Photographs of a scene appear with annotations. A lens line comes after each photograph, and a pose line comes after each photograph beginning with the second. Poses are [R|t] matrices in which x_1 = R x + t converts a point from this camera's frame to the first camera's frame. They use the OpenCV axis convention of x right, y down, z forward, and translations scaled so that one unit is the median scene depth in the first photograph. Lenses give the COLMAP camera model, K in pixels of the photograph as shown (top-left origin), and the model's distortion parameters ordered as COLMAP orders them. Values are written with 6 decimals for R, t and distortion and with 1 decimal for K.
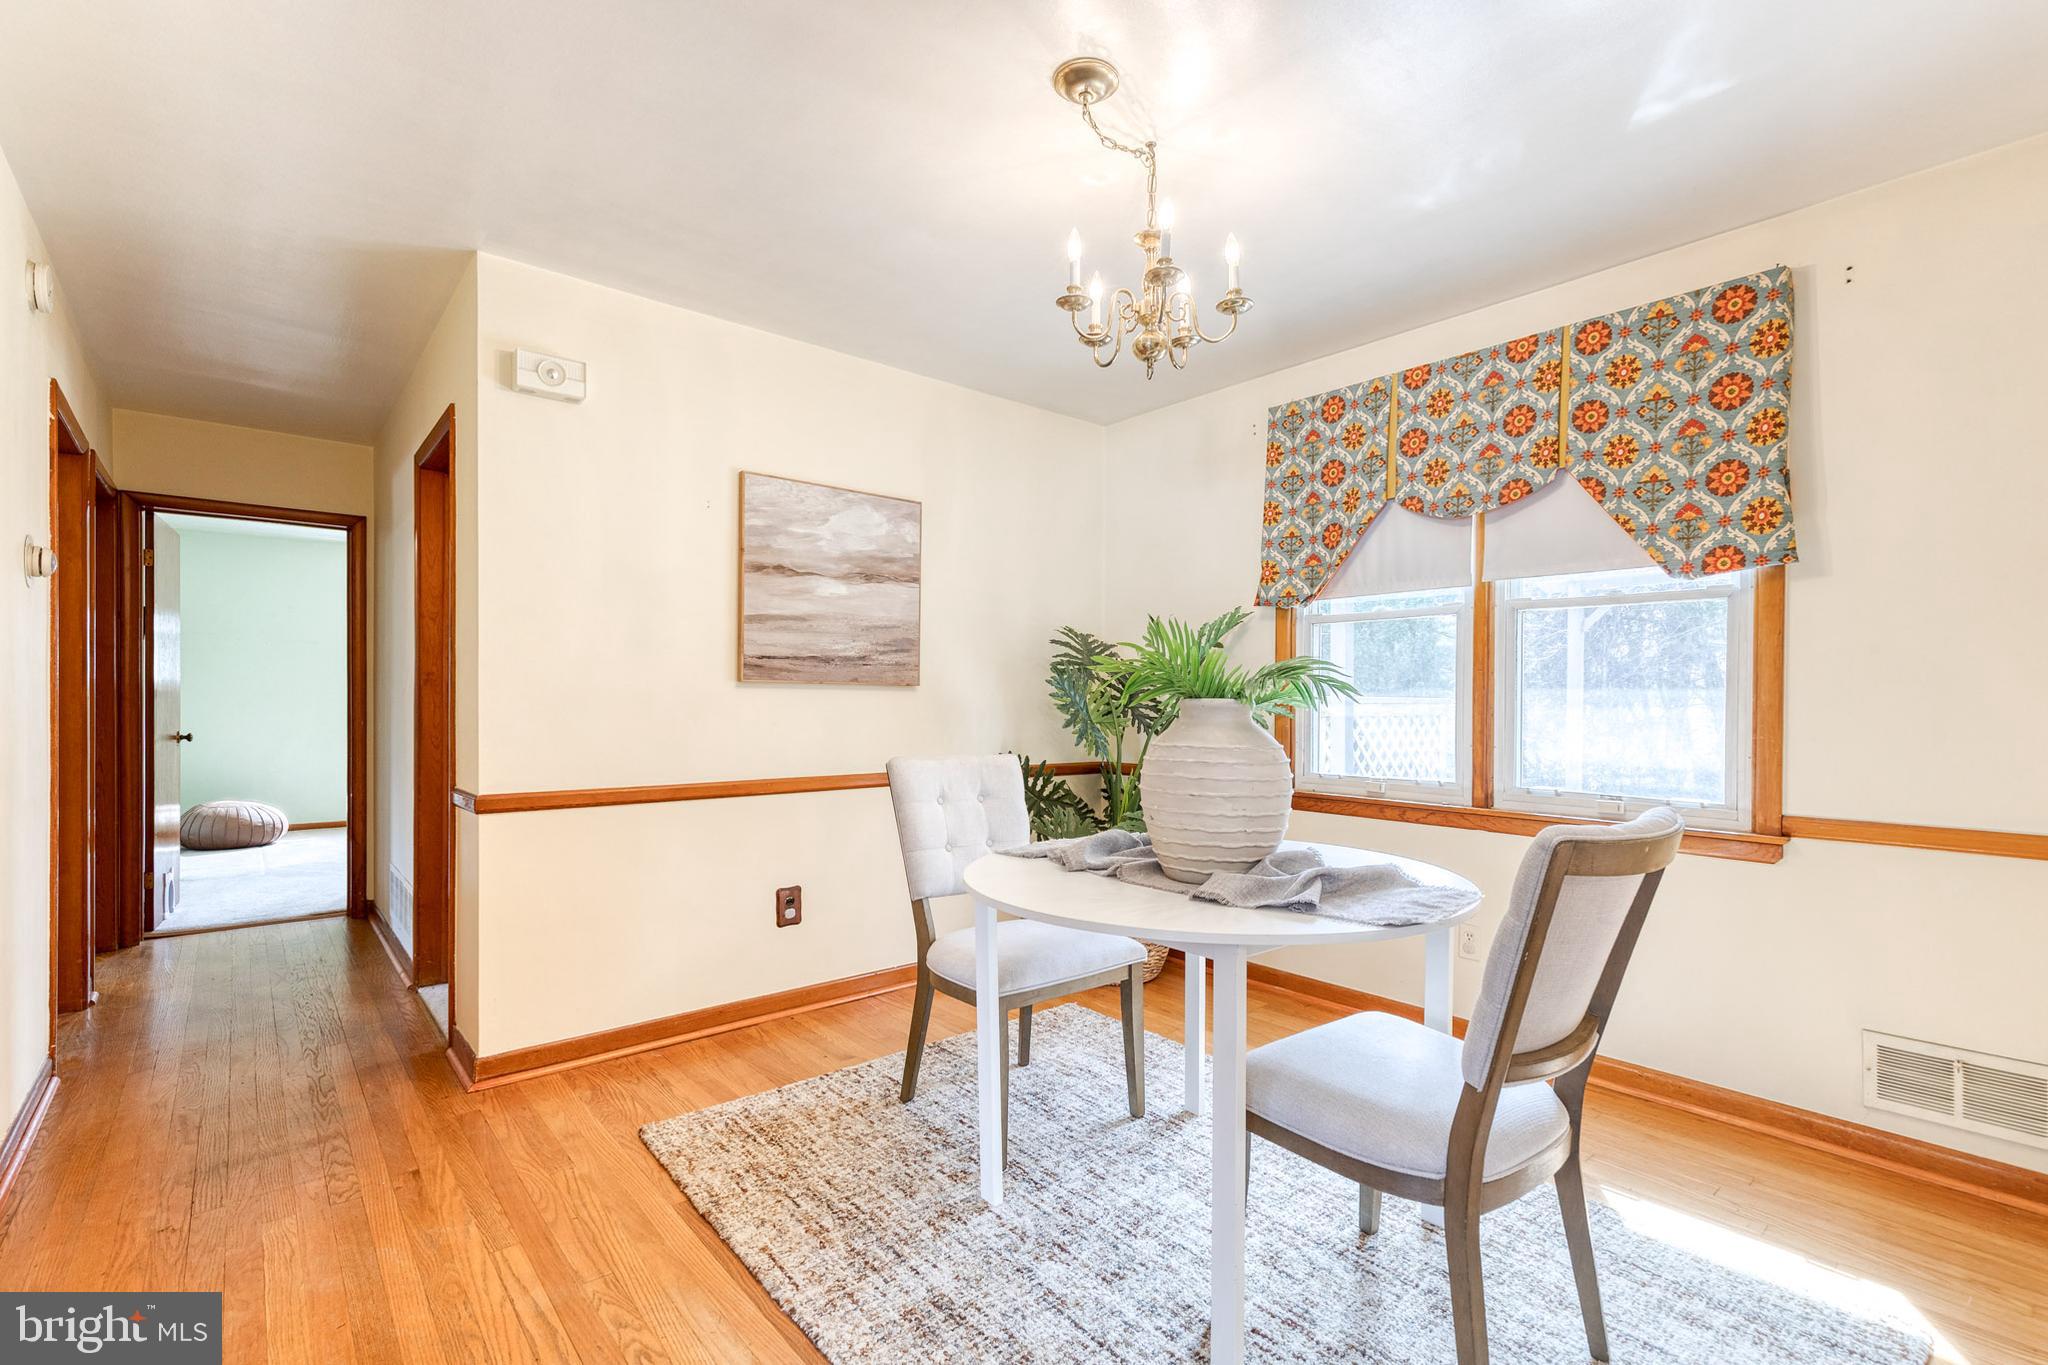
lens RADIAL K [[934.8, 0, 1036.5], [0, 934.8, 703.5], [0, 0, 1]] dist [0.004955, -0.001231]
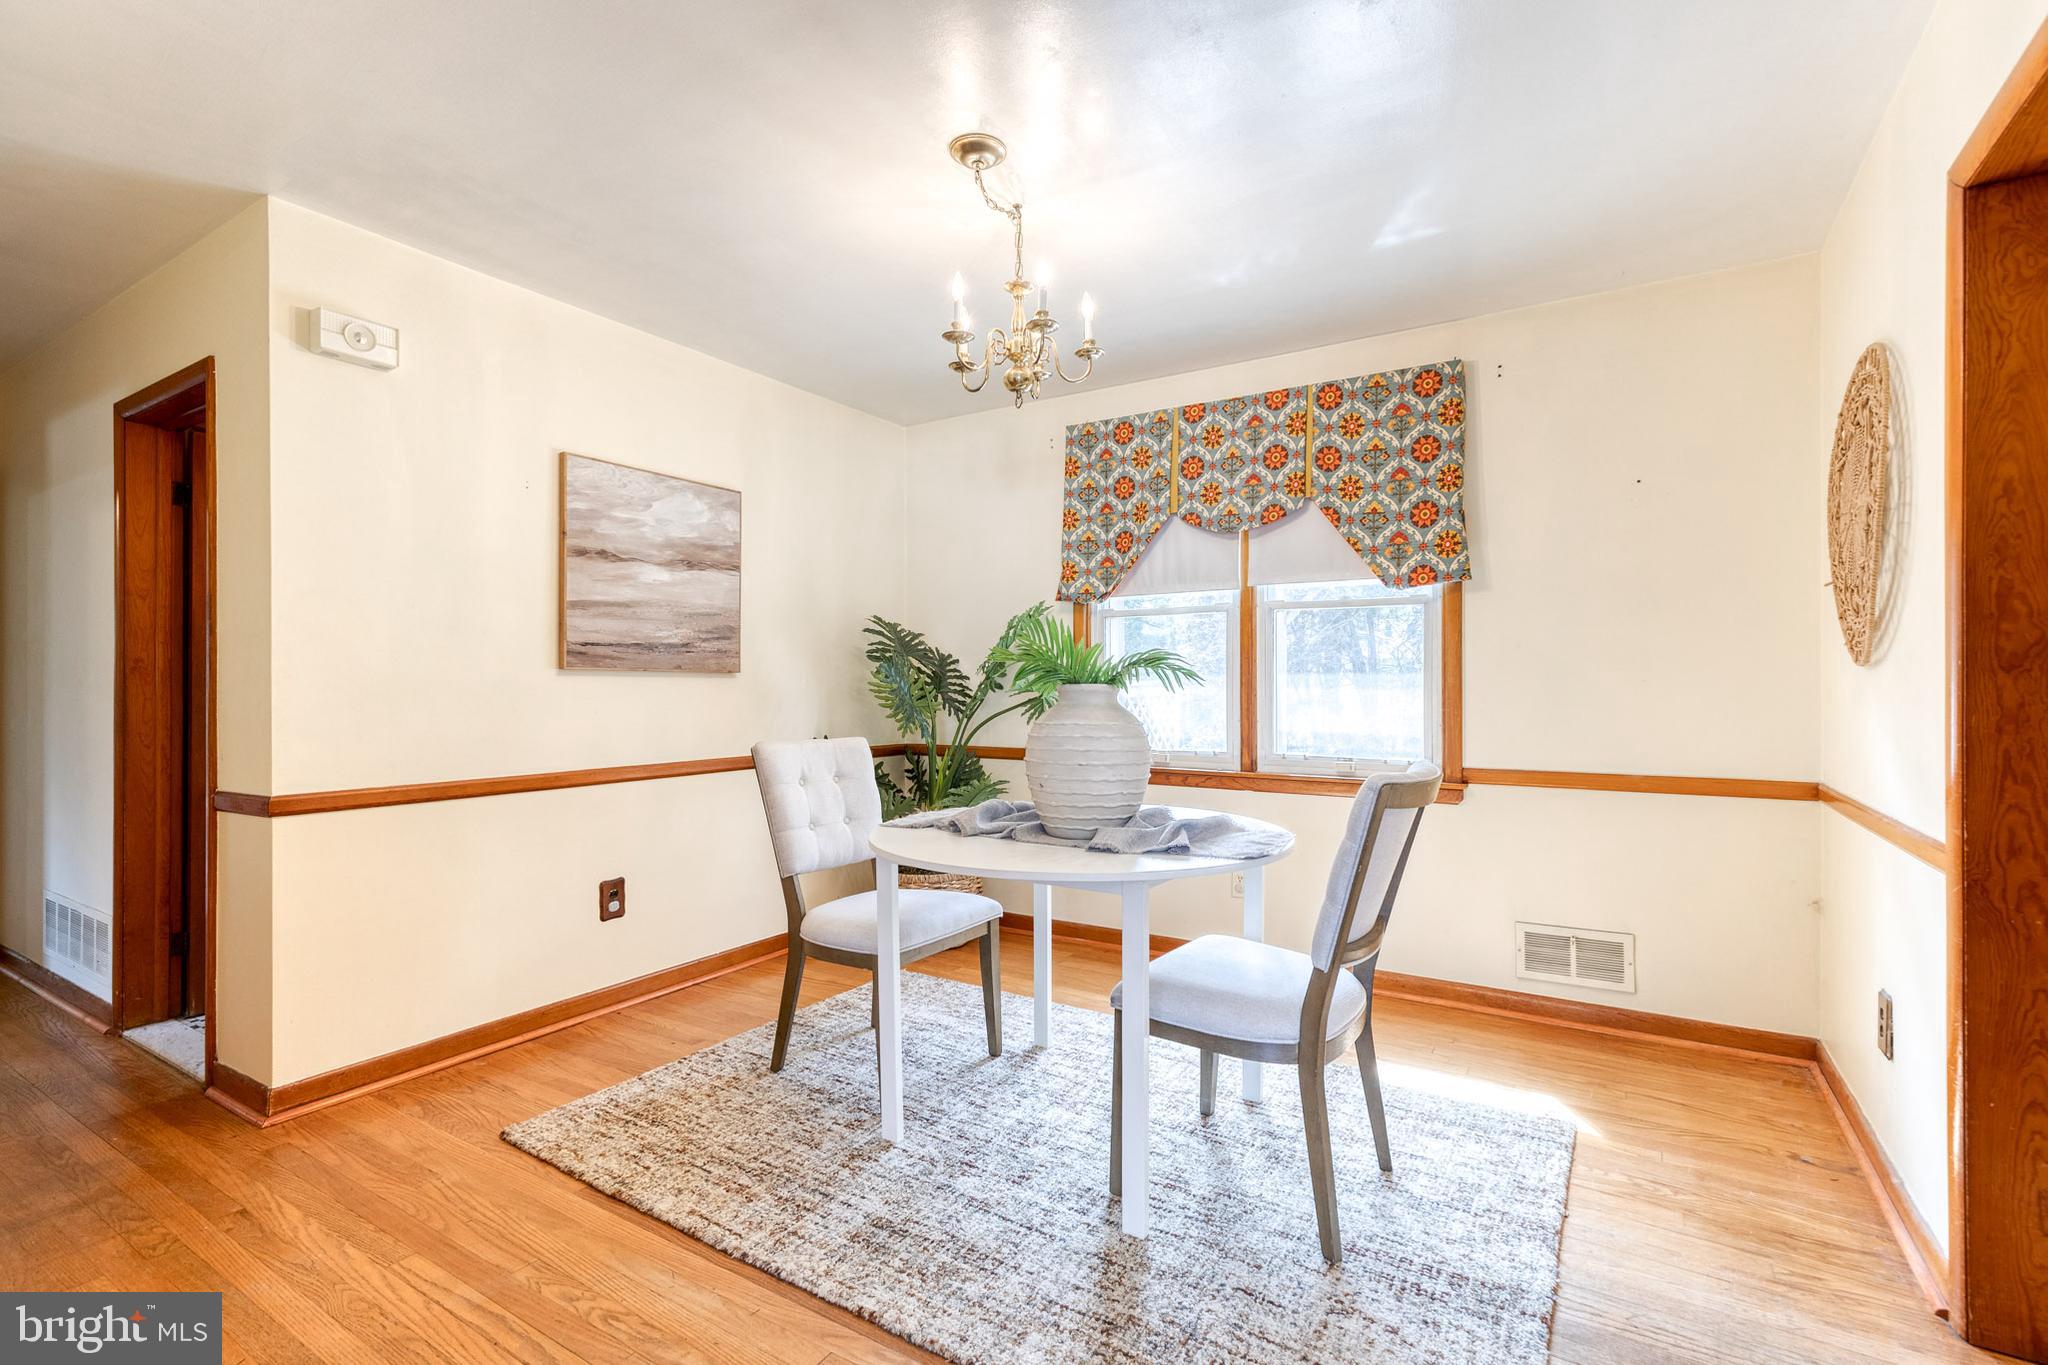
lens RADIAL K [[934.8, 0, 1039.2], [0, 934.8, 679.4], [0, 0, 1]] dist [0.004955, -0.001231]
pose [[0.954144, -0.005375, 0.299299, -0.172399], [0.008185, 0.999933, -0.008135, -0.001395], [-0.299236, 0.010212, 0.954125, -0.091344]]
